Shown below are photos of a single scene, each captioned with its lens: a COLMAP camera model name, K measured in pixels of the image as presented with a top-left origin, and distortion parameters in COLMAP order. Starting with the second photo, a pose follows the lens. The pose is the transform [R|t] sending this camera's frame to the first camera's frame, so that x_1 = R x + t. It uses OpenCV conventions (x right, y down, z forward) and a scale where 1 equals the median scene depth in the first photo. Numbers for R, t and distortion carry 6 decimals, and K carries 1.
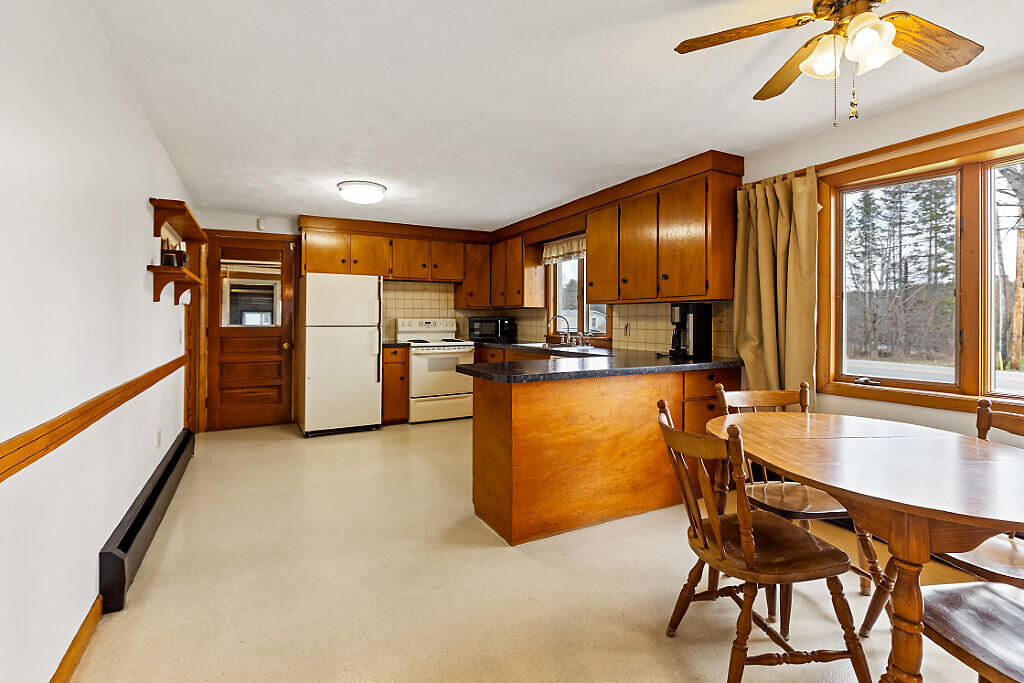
lens RADIAL K [[475.2, 0, 506.5], [0, 475.2, 319.3], [0, 0, 1]] dist [0.001180, -0.000016]
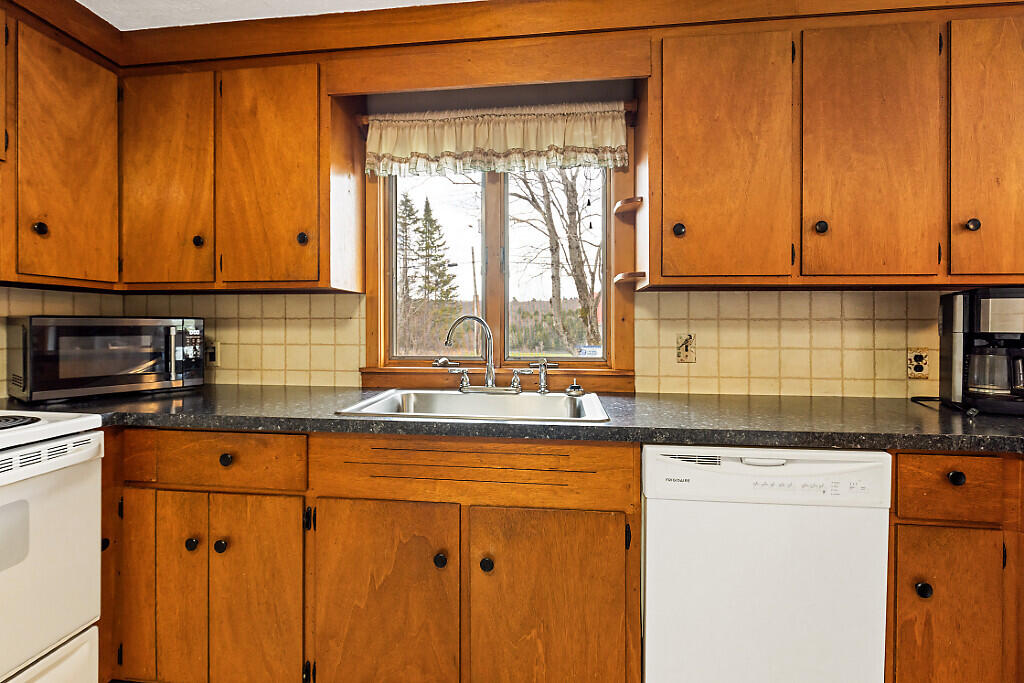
lens RADIAL K [[460.0, 0, 505.6], [0, 460.0, 327.6], [0, 0, 1]] dist [-0.001666, 0.000074]
pose [[0.567940, -0.001707, 0.823068, -0.180477], [-0.002923, 0.999987, 0.004091, 0.000588], [-0.823065, -0.004729, 0.567928, 0.855114]]
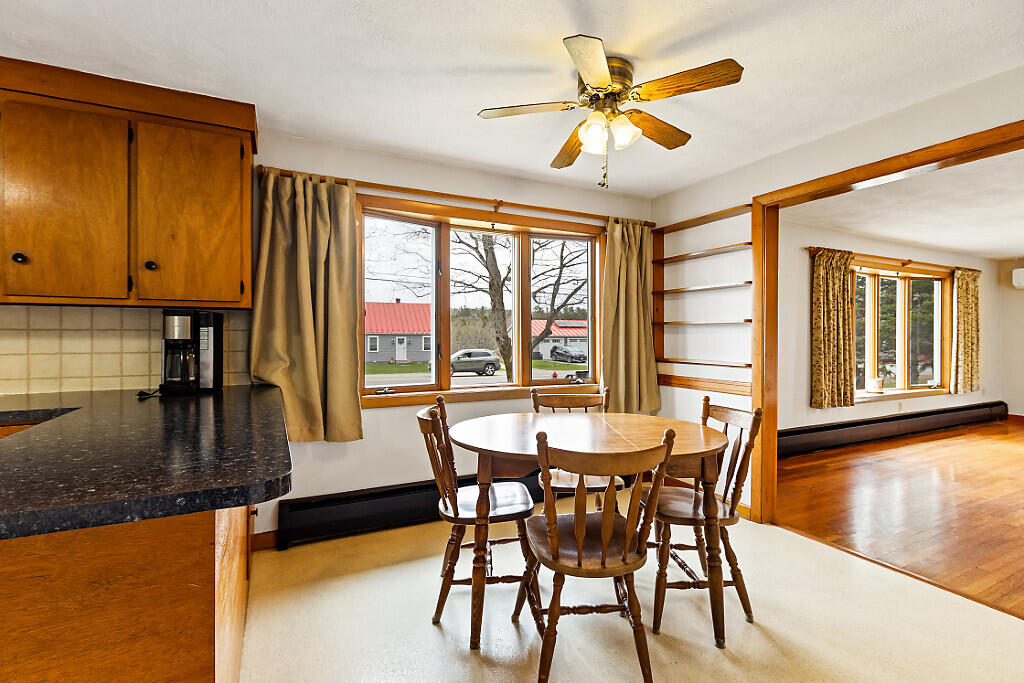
lens RADIAL K [[471.1, 0, 509.4], [0, 471.1, 340.0], [0, 0, 1]] dist [-0.005108, -0.000446]
pose [[0.023963, -0.007692, 0.999683, -0.199570], [-0.001828, 0.999968, 0.007738, 0.000663], [-0.999711, -0.002013, 0.023948, 0.405124]]
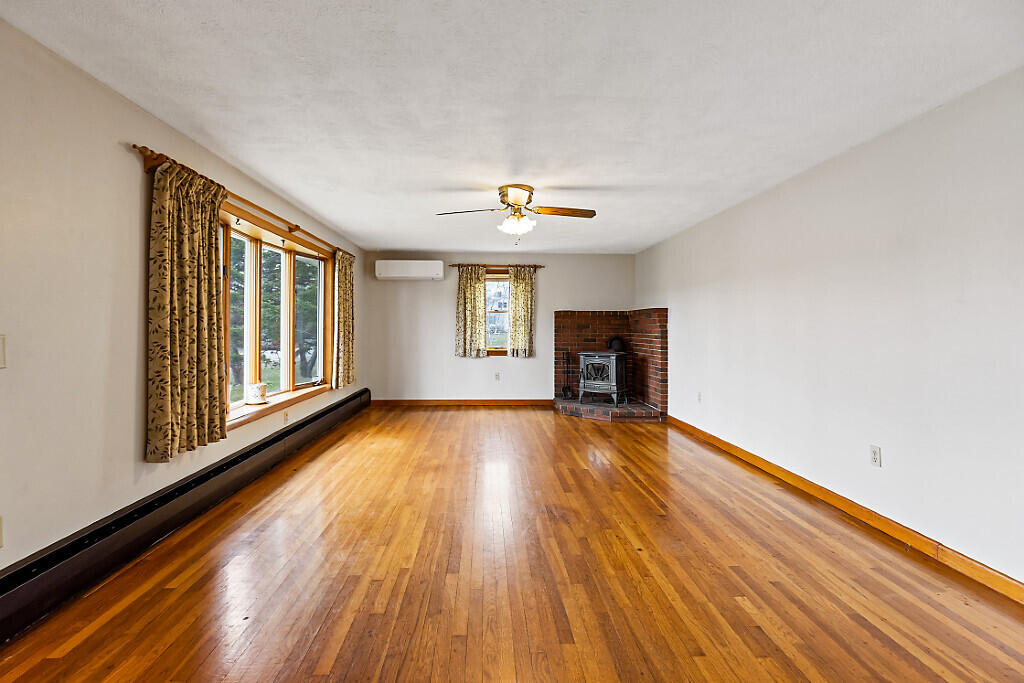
lens RADIAL K [[468.6, 0, 512.9], [0, 468.6, 320.8], [0, 0, 1]] dist [0.000560, -0.000003]
pose [[-0.910744, 0.001049, 0.412971, 0.257229], [-0.004451, 0.999914, -0.012355, 0.000812], [-0.412948, -0.013090, -0.910660, 0.074591]]
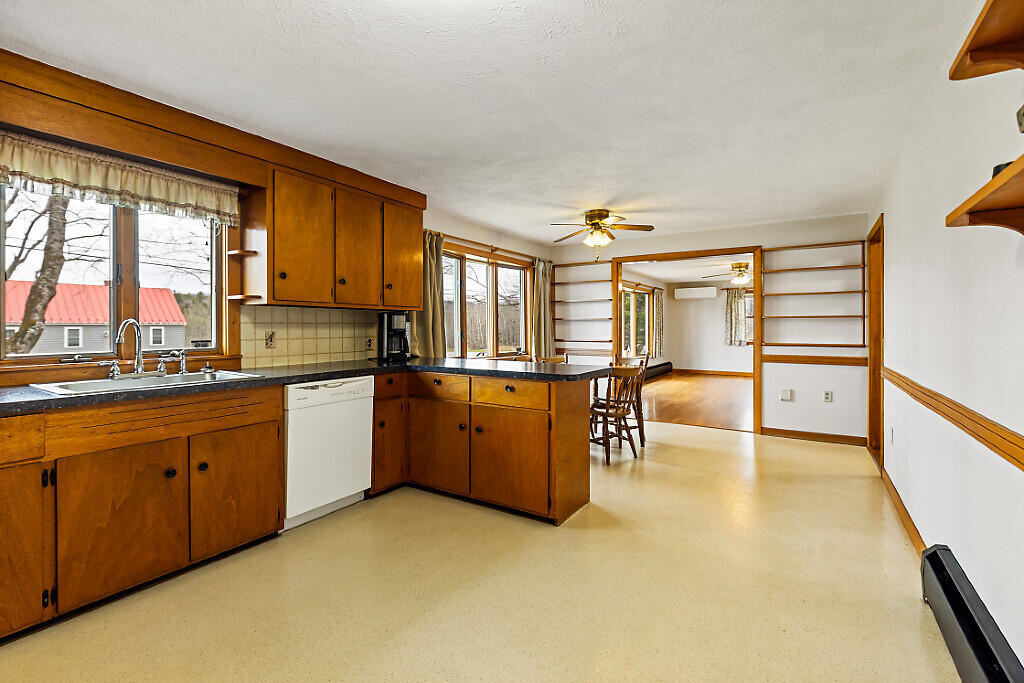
lens RADIAL K [[462.6, 0, 508.1], [0, 462.6, 324.1], [0, 0, 1]] dist [0.000035, -0.000171]
pose [[-0.489236, 0.003647, 0.872144, -0.534003], [-0.000392, 0.999990, -0.004402, -0.000594], [-0.872151, -0.002496, -0.489230, 0.982723]]
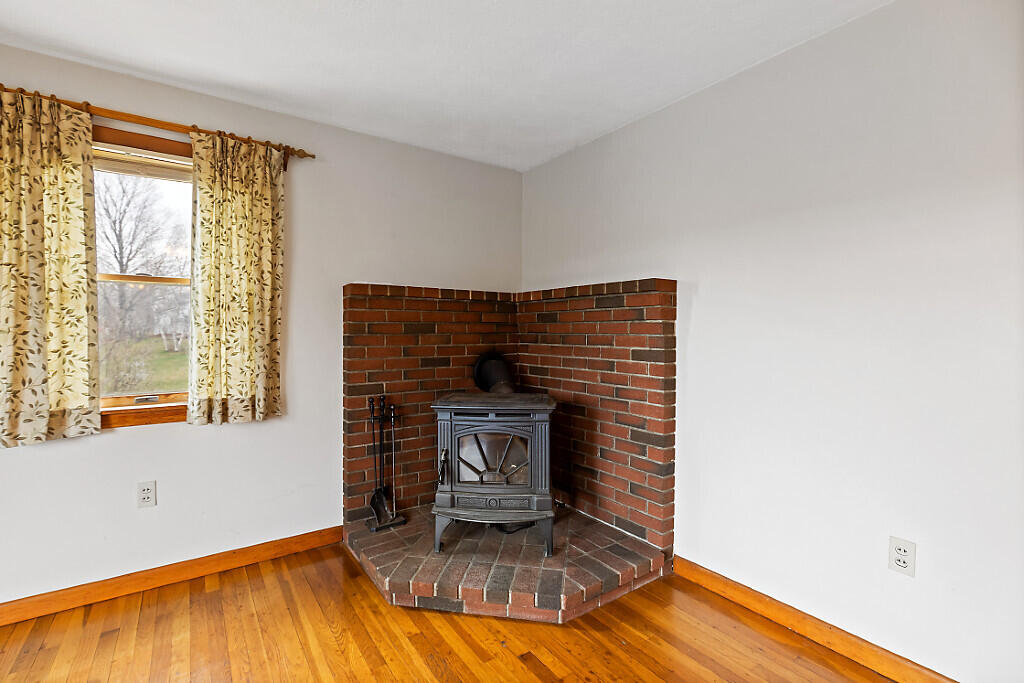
lens RADIAL K [[469.1, 0, 508.7], [0, 469.1, 333.0], [0, 0, 1]] dist [-0.001975, -0.000161]
pose [[-0.992535, -0.004994, -0.121857, 0.650318], [-0.006288, 0.999928, 0.010240, -0.000625], [0.121797, 0.010930, -0.992495, -0.823959]]
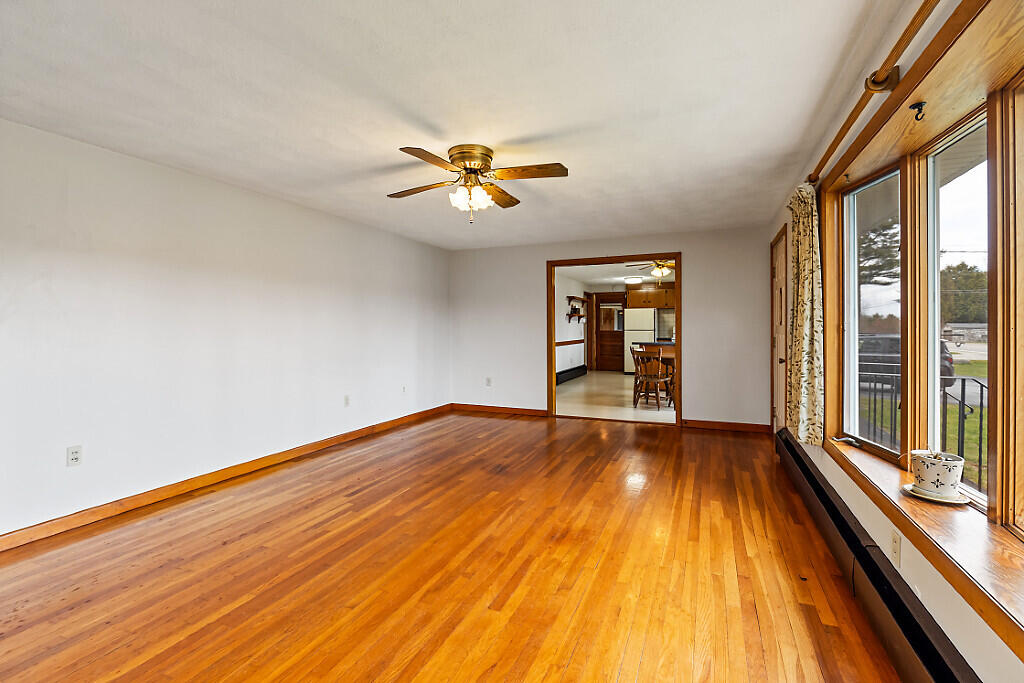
lens RADIAL K [[469.1, 0, 508.7], [0, 469.1, 333.0], [0, 0, 1]] dist [-0.001975, -0.000161]
pose [[0.632550, 0.004949, -0.774504, 1.131886], [0.004787, 0.999936, 0.010299, 0.002430], [0.774505, -0.010222, 0.632485, -1.062039]]
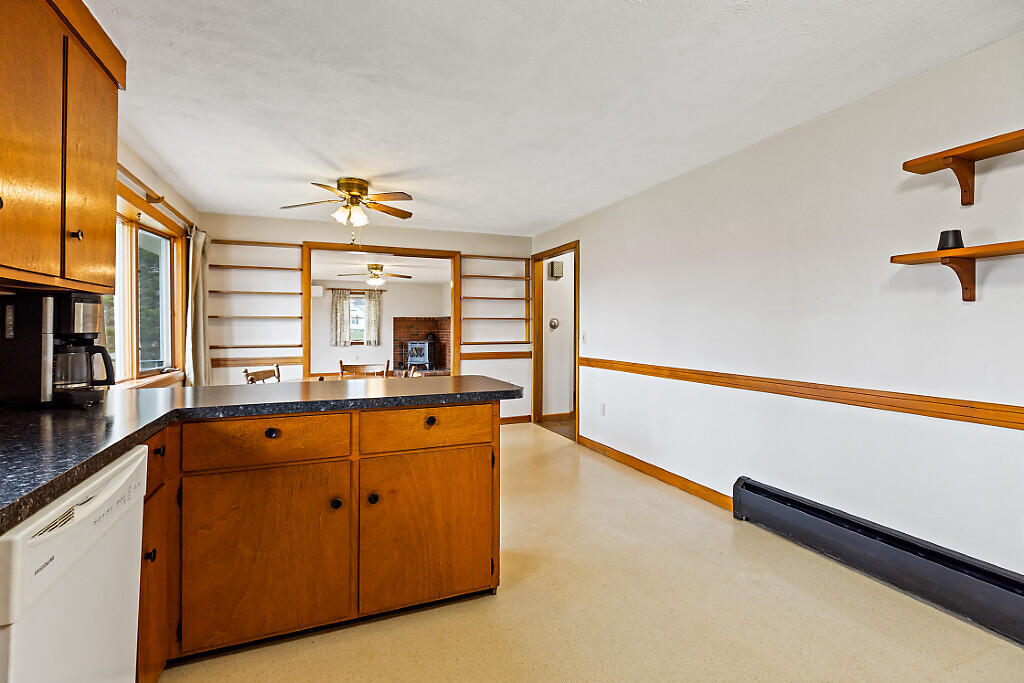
lens RADIAL K [[463.8, 0, 501.4], [0, 463.8, 323.4], [0, 0, 1]] dist [-0.000669, -0.000044]
pose [[-0.994131, 0.001402, 0.108175, -0.096034], [0.000631, 0.999974, -0.007161, -0.000845], [-0.108183, -0.007051, -0.994106, 1.081246]]
